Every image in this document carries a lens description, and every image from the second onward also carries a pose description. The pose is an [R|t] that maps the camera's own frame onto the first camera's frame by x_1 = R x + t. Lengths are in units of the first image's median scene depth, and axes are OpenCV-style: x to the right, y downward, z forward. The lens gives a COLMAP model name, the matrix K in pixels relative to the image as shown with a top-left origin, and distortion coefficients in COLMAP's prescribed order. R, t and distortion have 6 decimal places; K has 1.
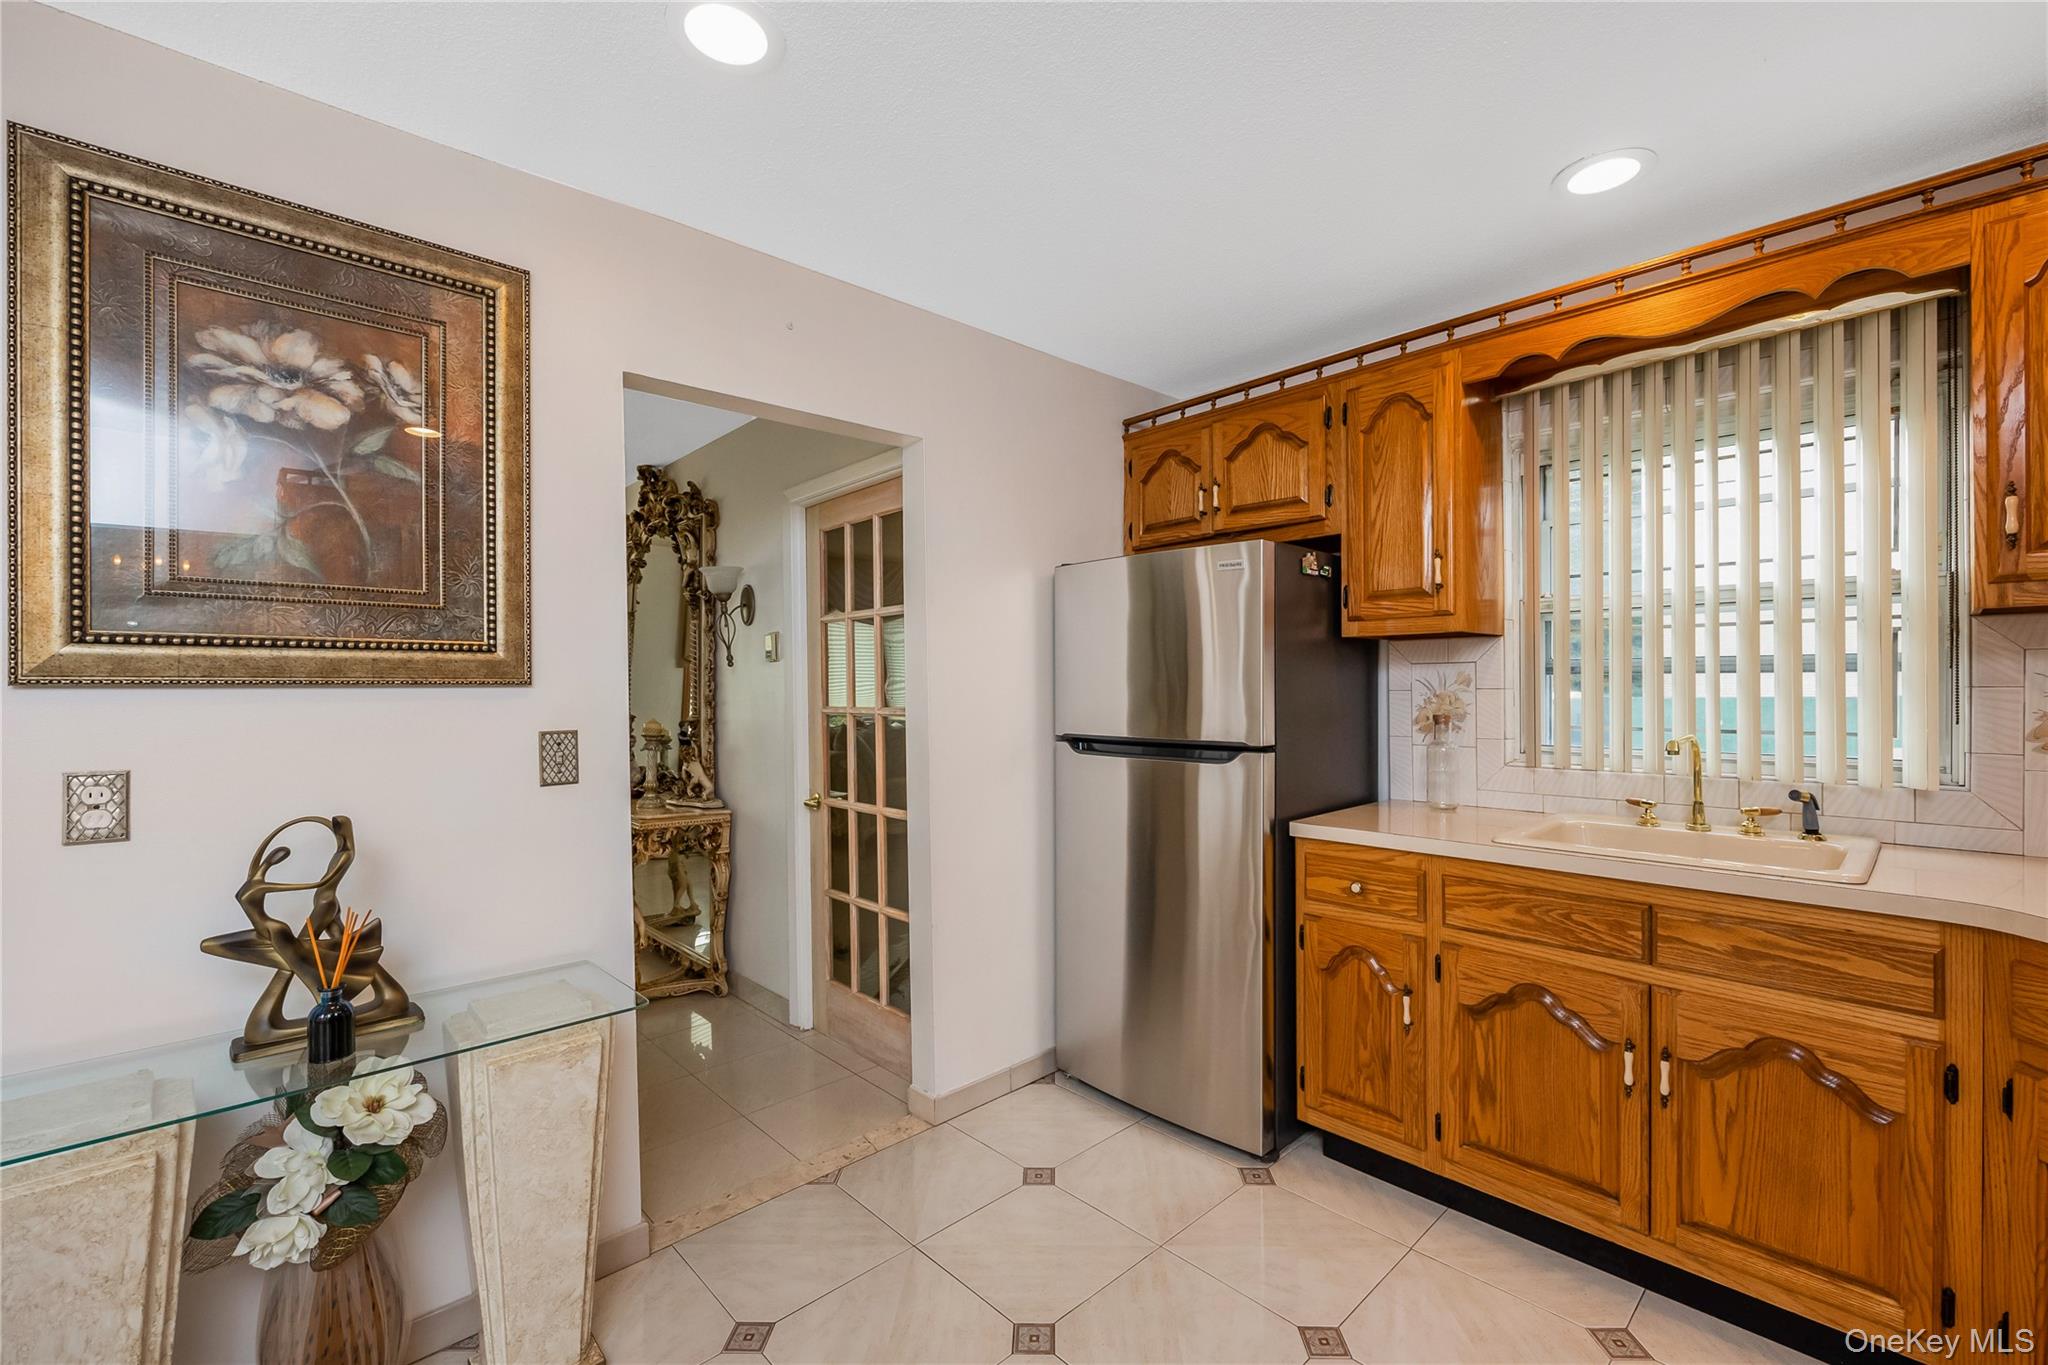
lens RADIAL K [[870.7, 0, 1025.8], [0, 870.7, 690.7], [0, 0, 1]] dist [-0.002306, -0.000348]
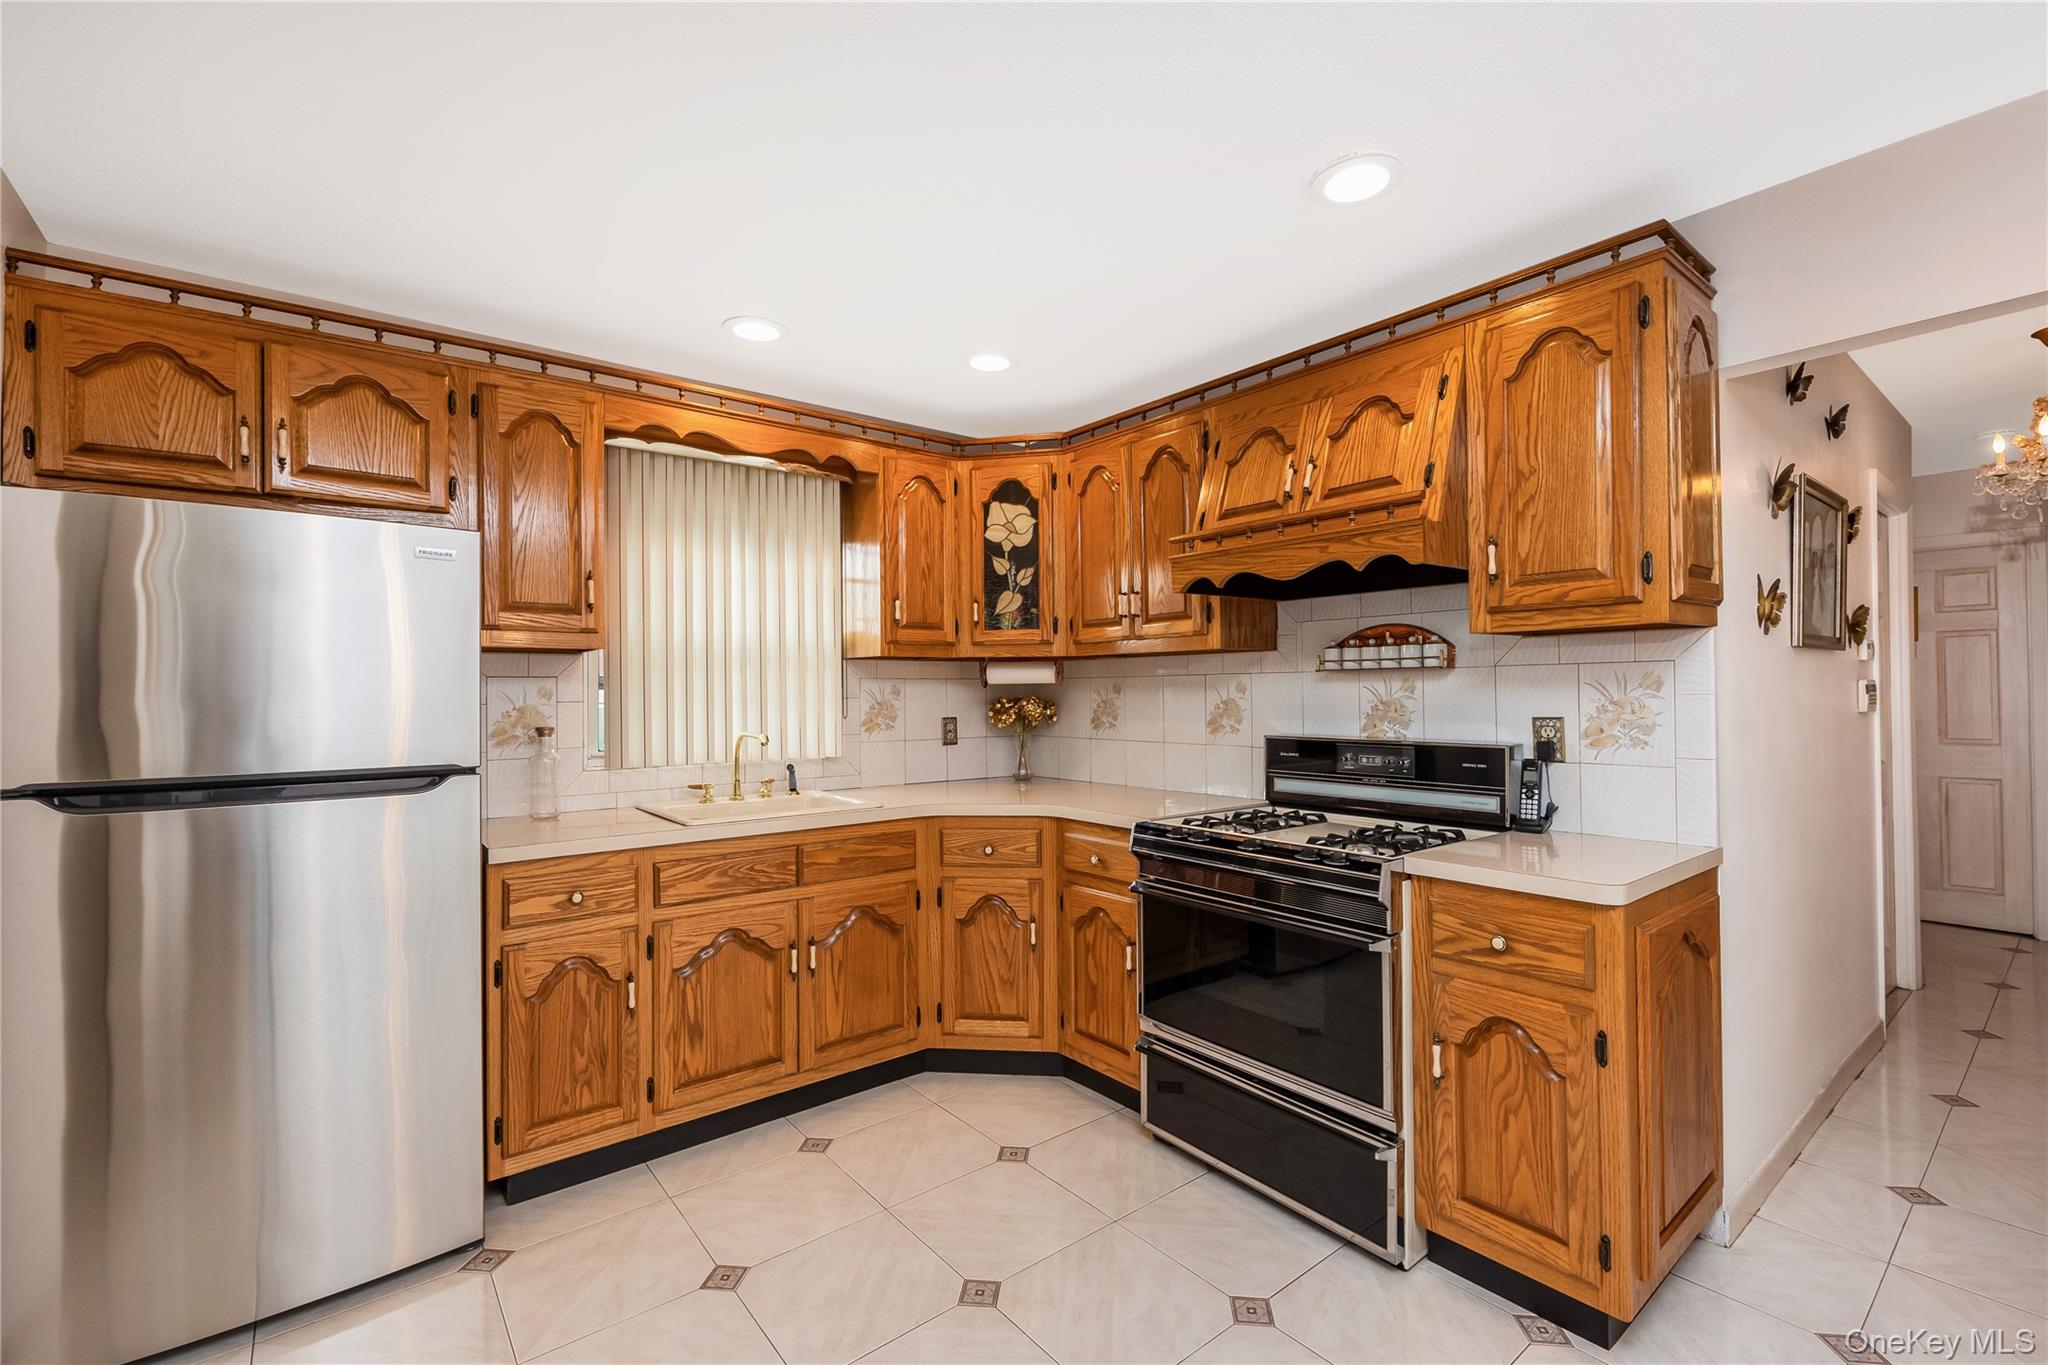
lens RADIAL K [[877.3, 0, 1014.9], [0, 877.3, 690.0], [0, 0, 1]] dist [-0.002013, -0.000184]
pose [[0.089928, 0.011609, 0.995881, -0.572991], [0.015688, 0.999792, -0.013071, 0.006732], [-0.995825, 0.016799, 0.089728, 0.389263]]
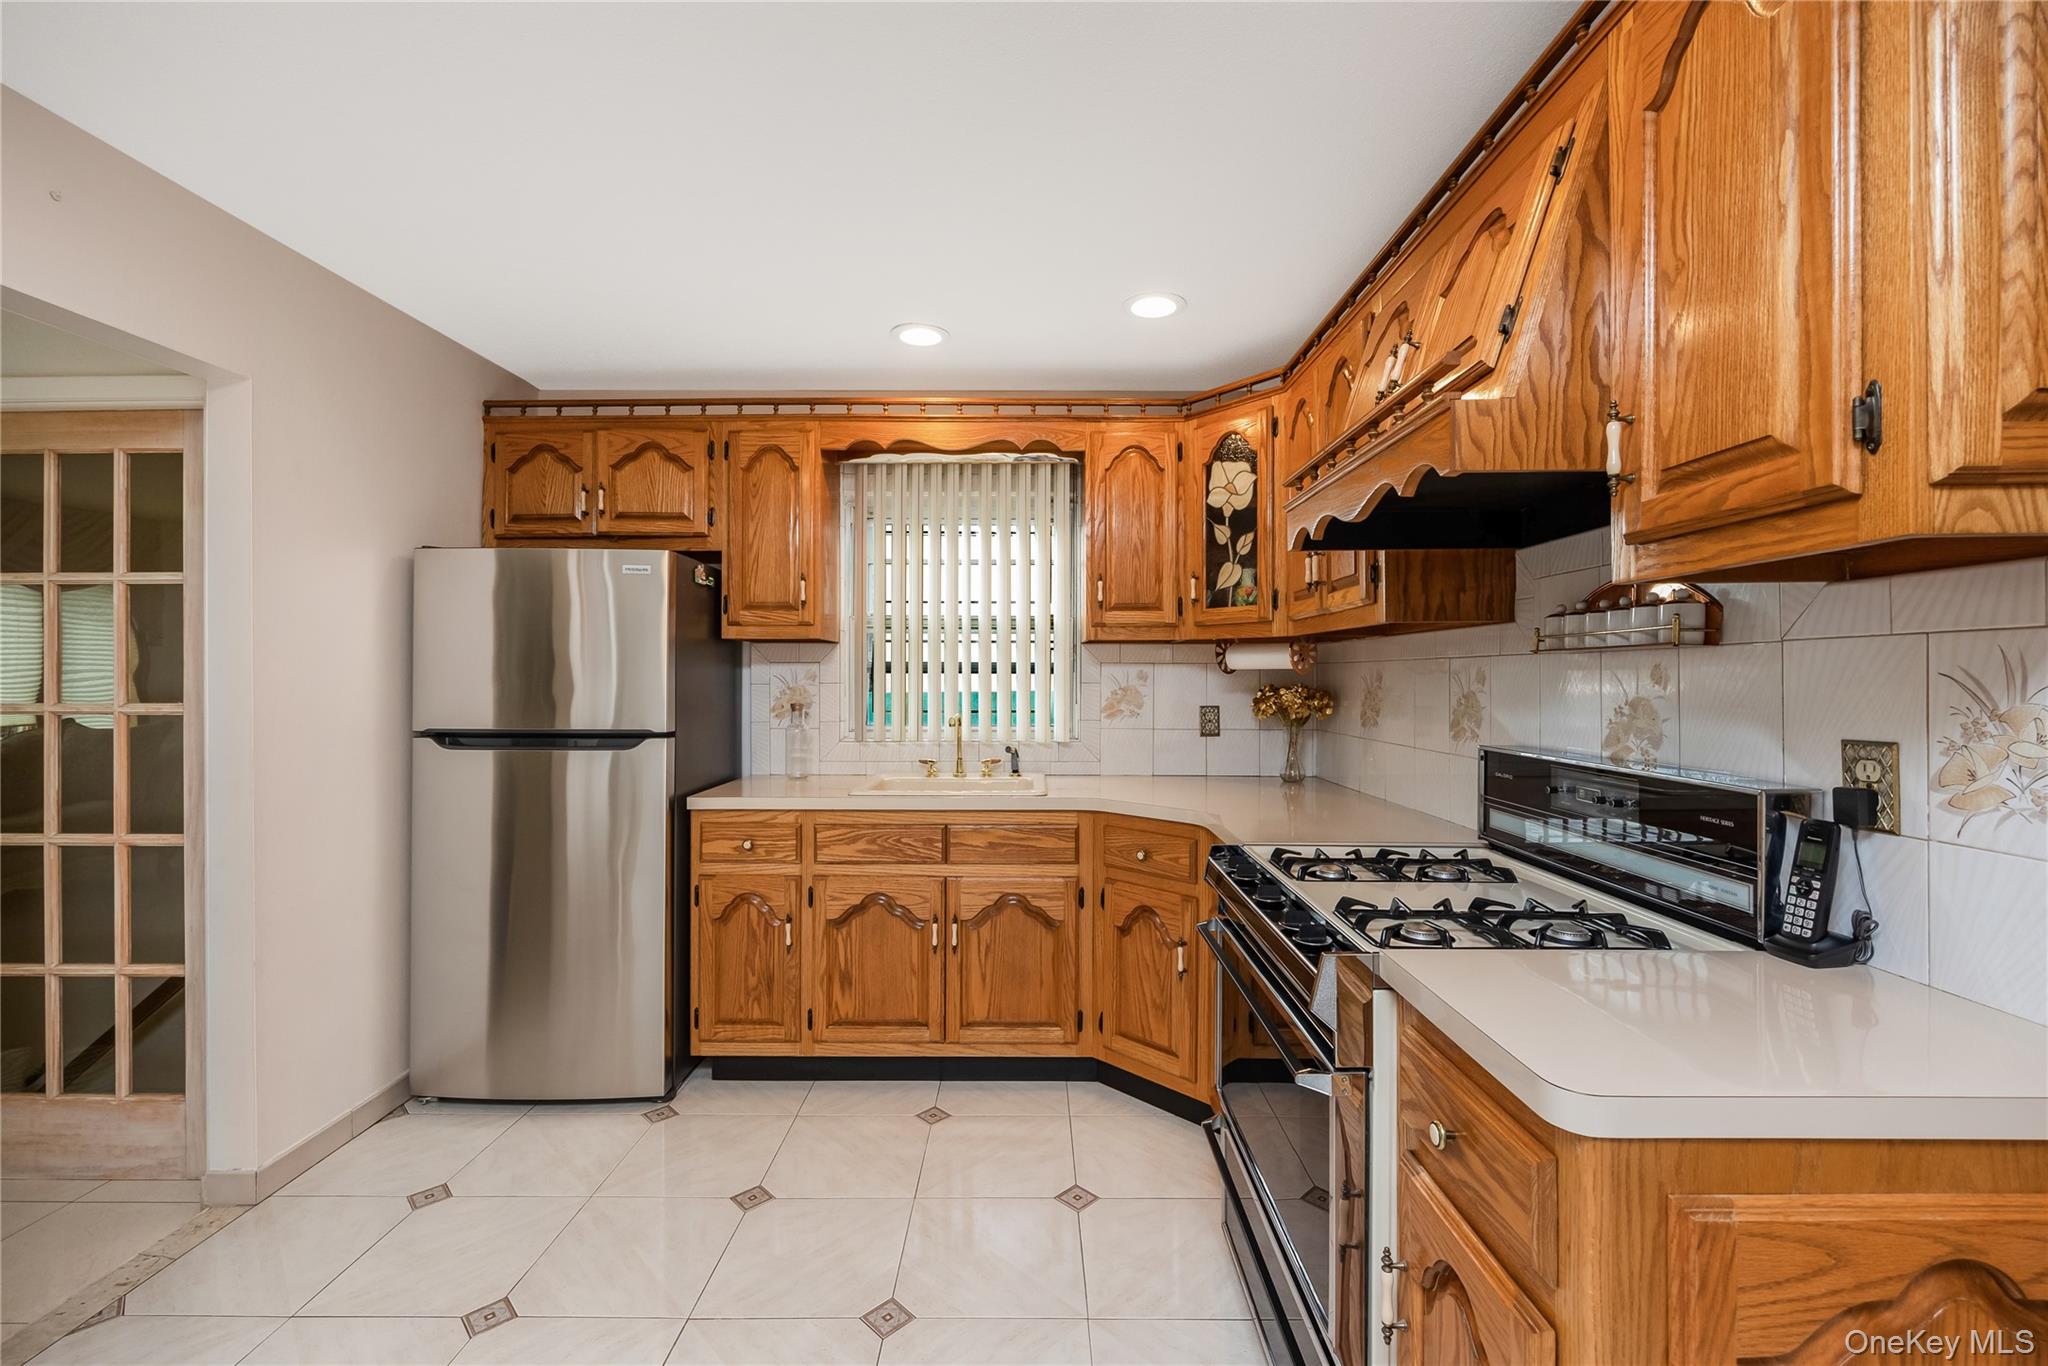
lens RADIAL K [[850.9, 0, 1030.6], [0, 850.9, 680.8], [0, 0, 1]] dist [-0.002757, -0.000188]
pose [[0.688604, 0.007961, 0.725094, -0.208664], [-0.002575, 0.999960, -0.008534, 0.004969], [-0.725133, 0.004009, 0.688597, -0.108853]]
